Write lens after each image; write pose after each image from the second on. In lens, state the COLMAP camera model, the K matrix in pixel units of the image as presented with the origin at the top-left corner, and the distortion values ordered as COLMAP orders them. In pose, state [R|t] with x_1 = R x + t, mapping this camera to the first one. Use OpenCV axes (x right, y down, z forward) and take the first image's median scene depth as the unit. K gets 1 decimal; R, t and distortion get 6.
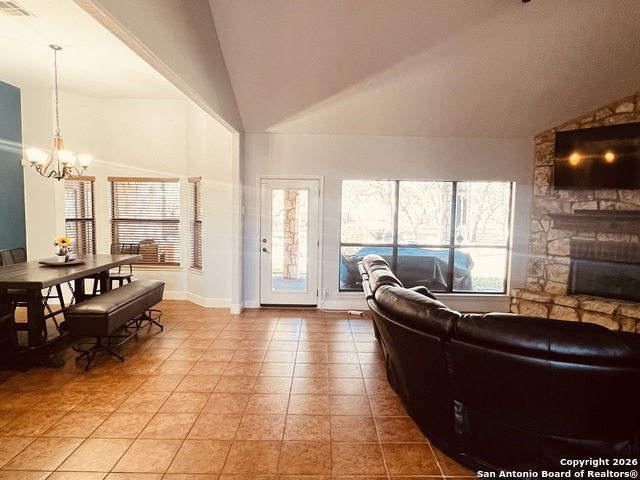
lens RADIAL K [[277.7, 0, 319.3], [0, 277.7, 243.5], [0, 0, 1]] dist [-0.010754, -0.000061]
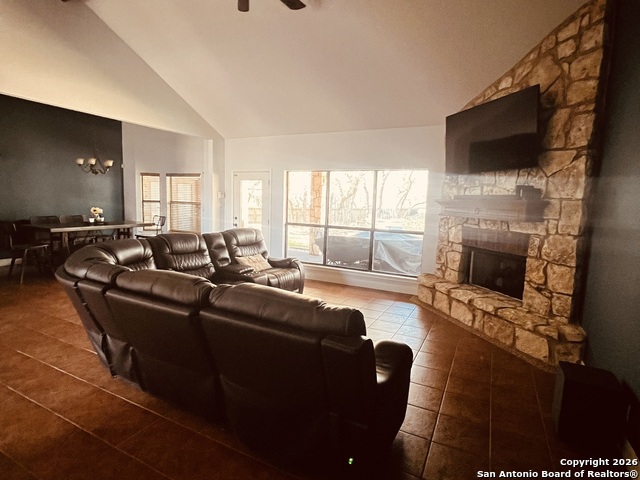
lens RADIAL K [[256.3, 0, 343.0], [0, 256.3, 234.8], [0, 0, 1]] dist [-0.000205, -0.000211]
pose [[0.934300, 0.059029, -0.351566, 0.796808], [-0.055259, 0.998256, 0.020758, 0.018224], [0.352178, 0.000033, 0.935933, 0.004280]]
